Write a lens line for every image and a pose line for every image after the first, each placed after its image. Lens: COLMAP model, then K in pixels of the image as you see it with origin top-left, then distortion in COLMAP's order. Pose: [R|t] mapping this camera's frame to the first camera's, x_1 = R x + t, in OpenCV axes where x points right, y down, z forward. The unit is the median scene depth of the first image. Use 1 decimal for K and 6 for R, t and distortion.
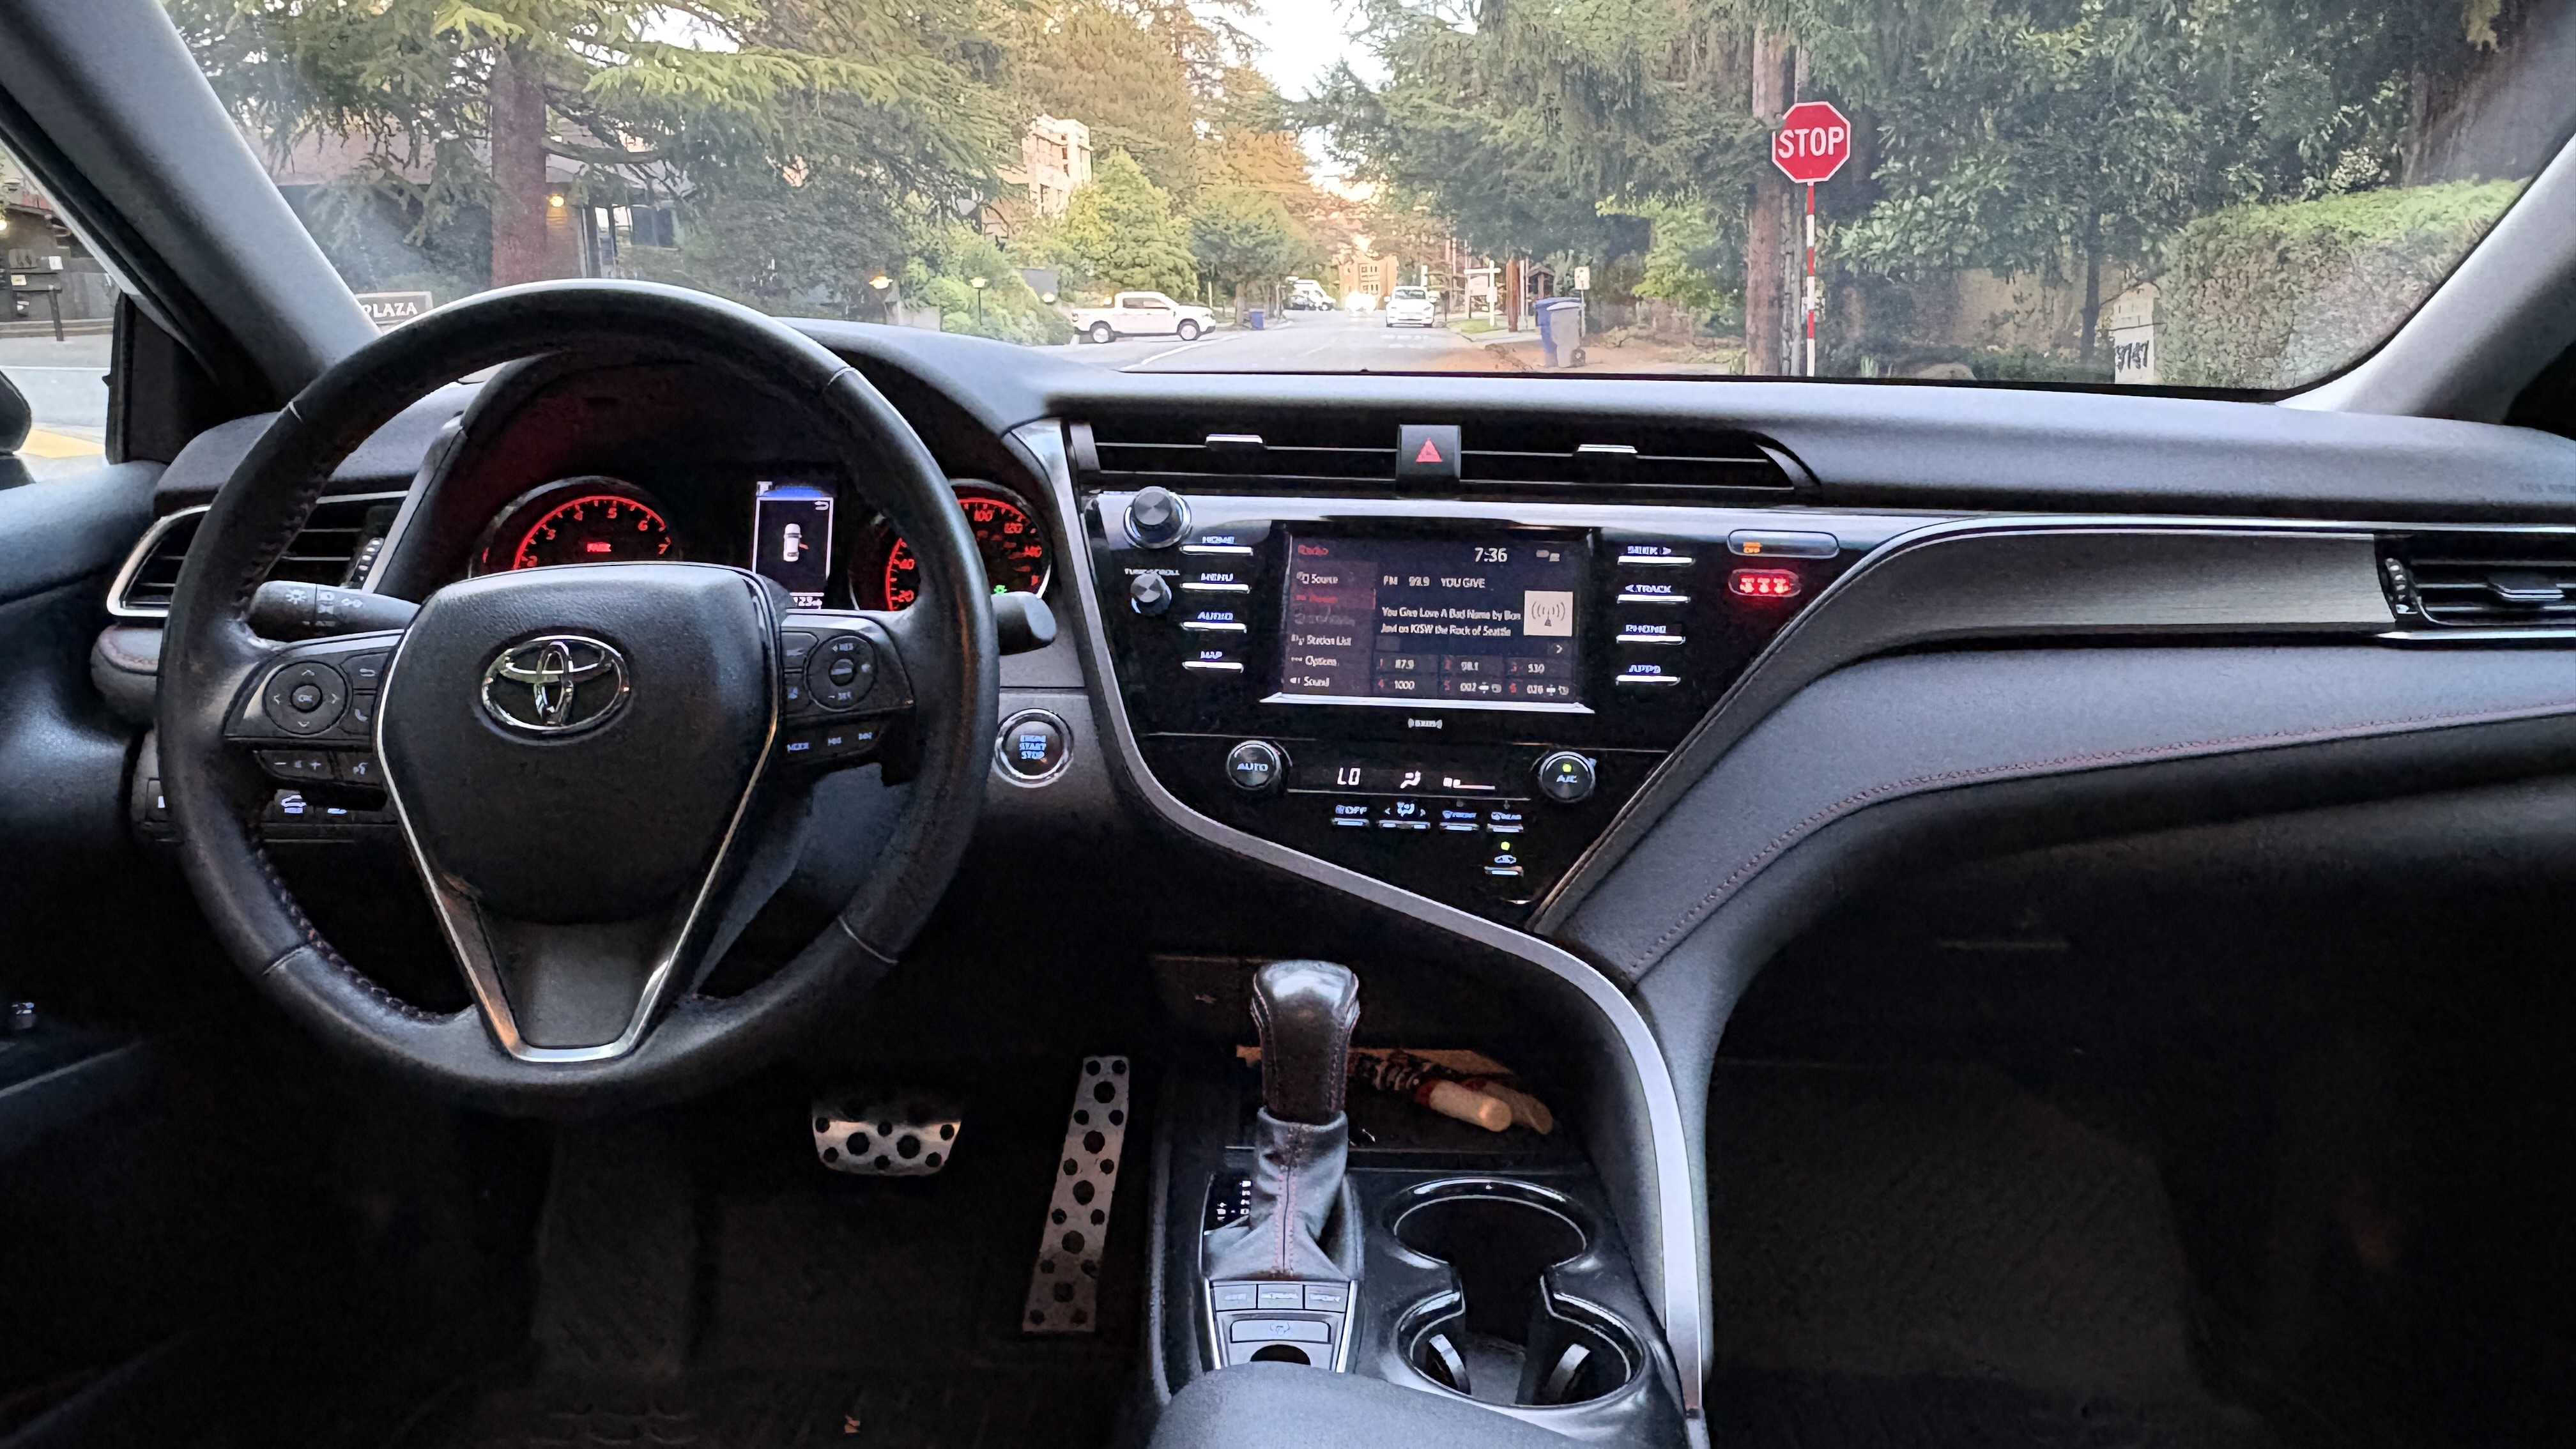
lens RADIAL K [[1833.3, 0, 1195.1], [0, 1833.3, 790.7], [0, 0, 1]] dist [-0.001498, -0.001064]
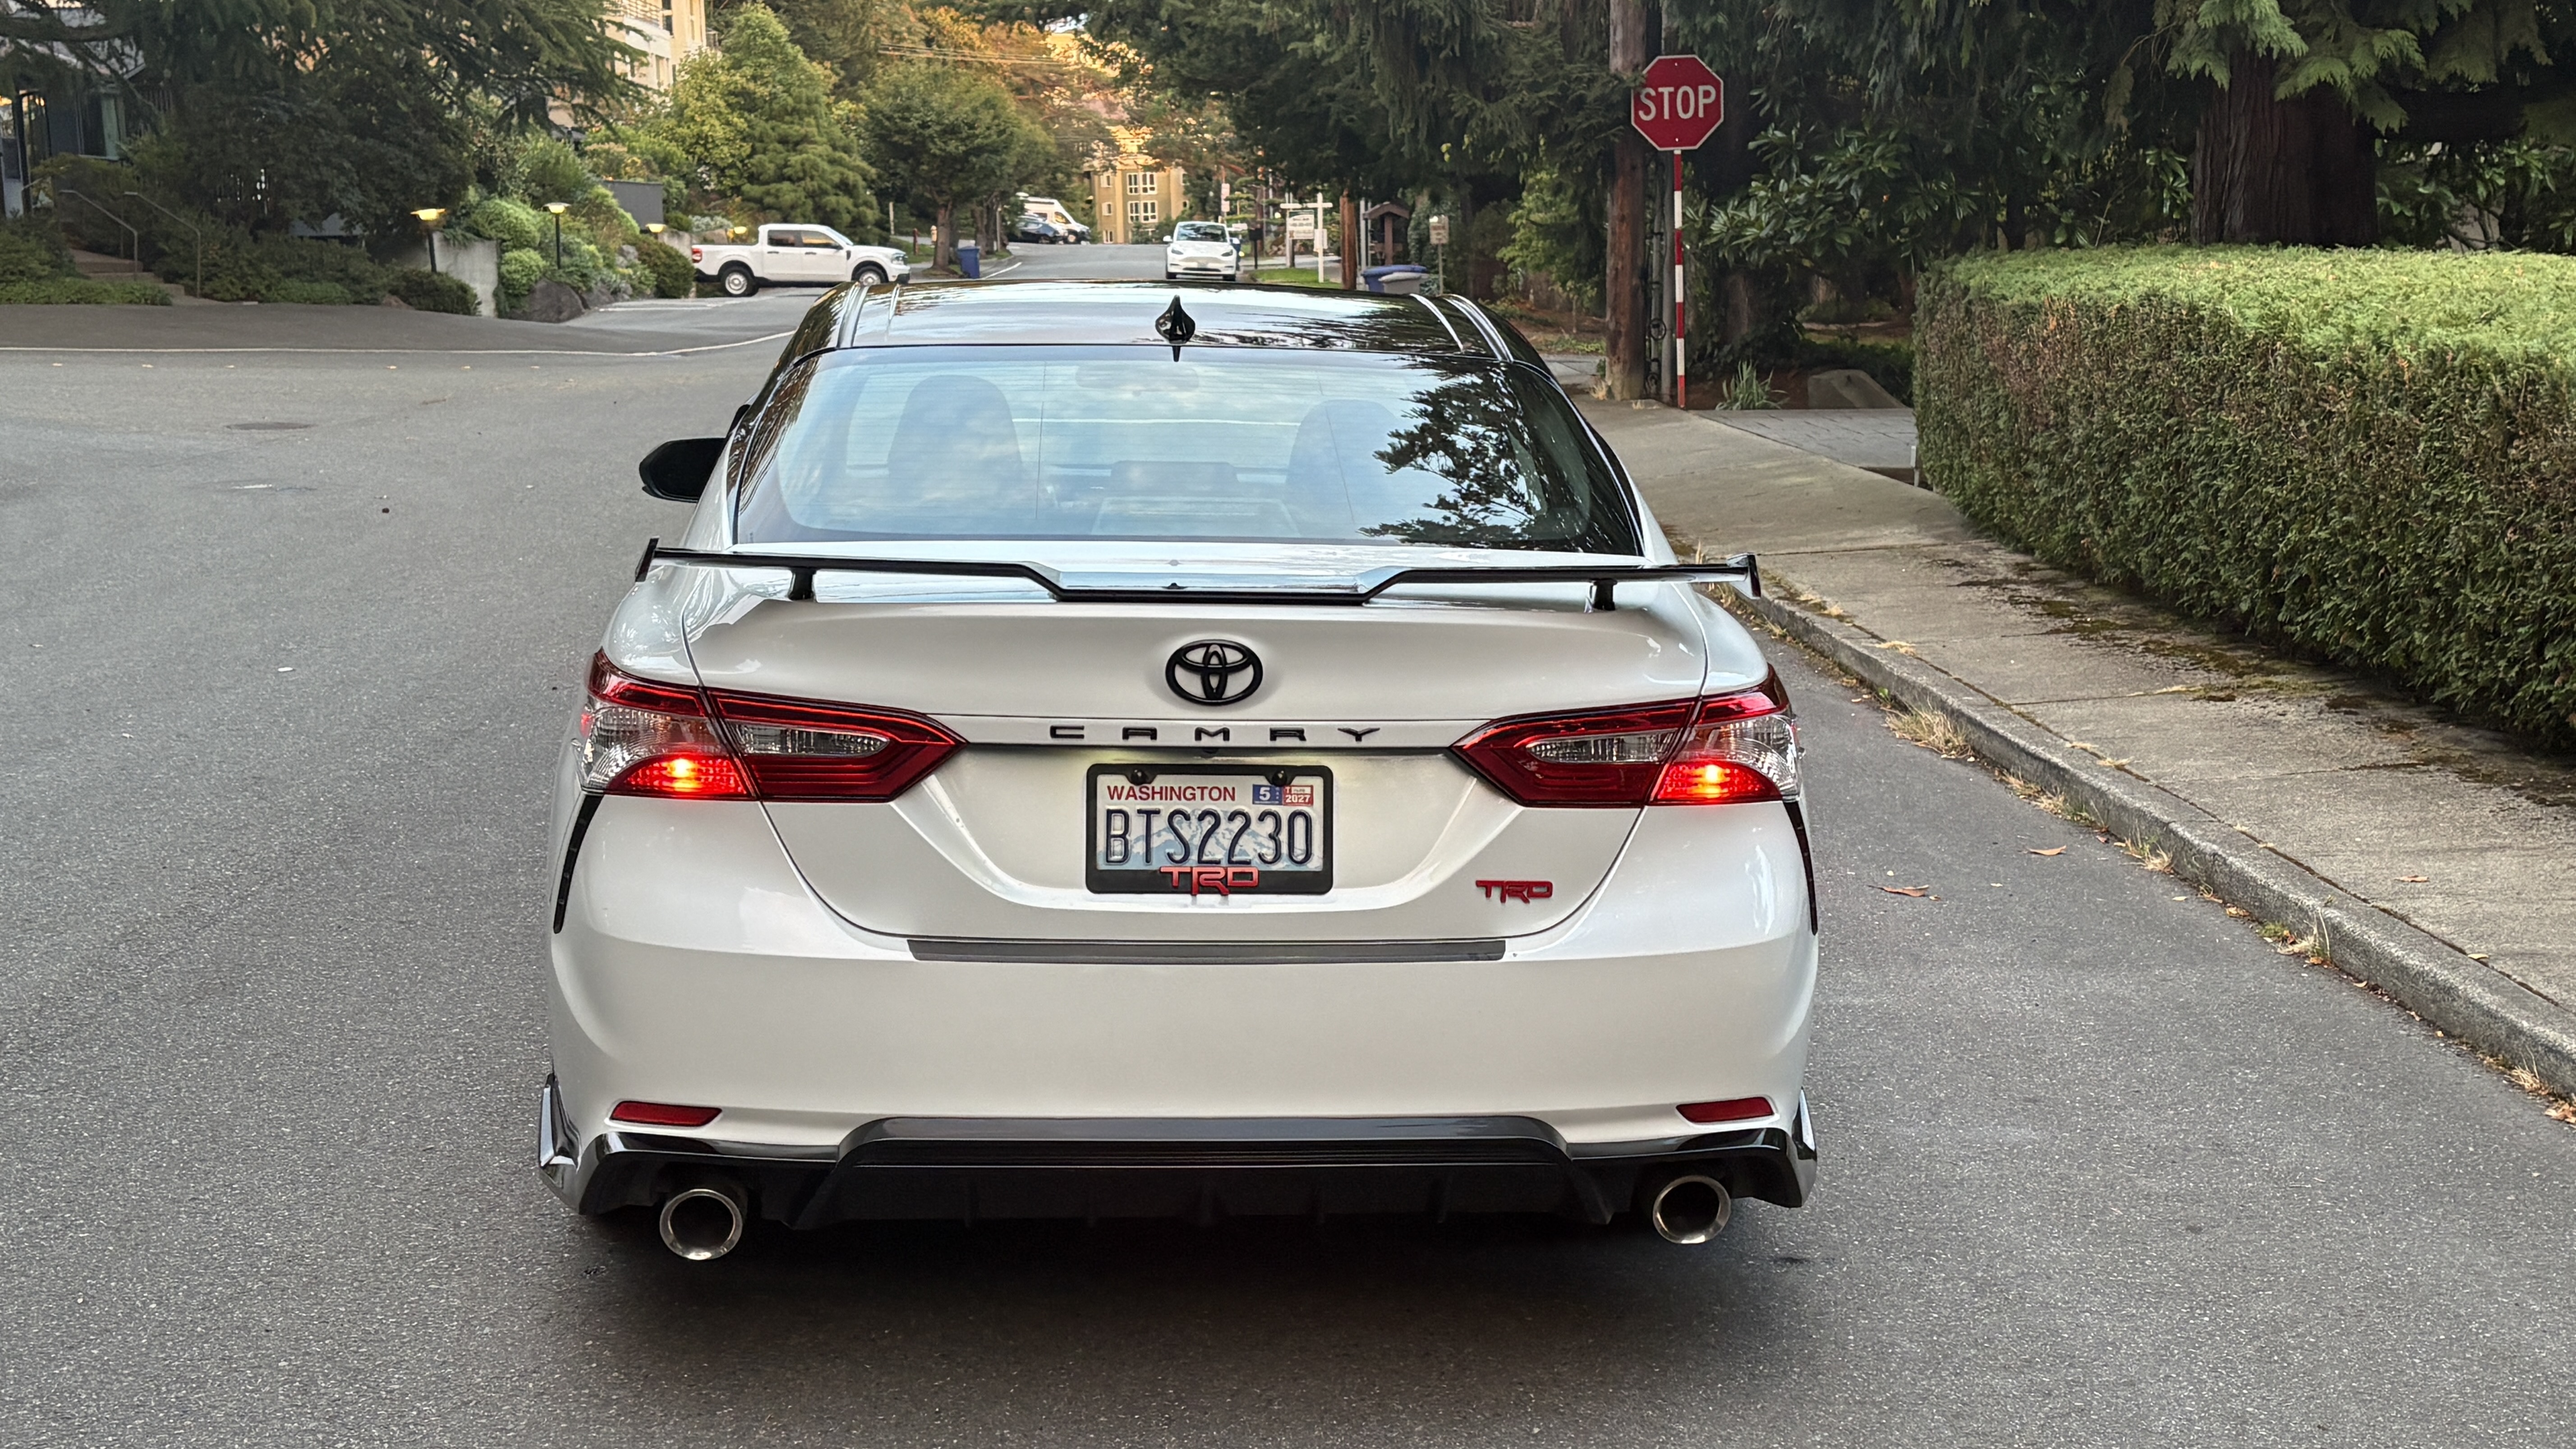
lens RADIAL K [[3278.2, 0, 1288.0], [0, 3278.2, 724.5], [0, 0, 1]] dist [0.016945, -0.023335]
pose [[0.990560, 0.000592, 0.137081, -0.022921], [0.013441, 0.994753, -0.101420, 0.042567], [-0.136422, 0.102305, 0.985354, -0.242526]]
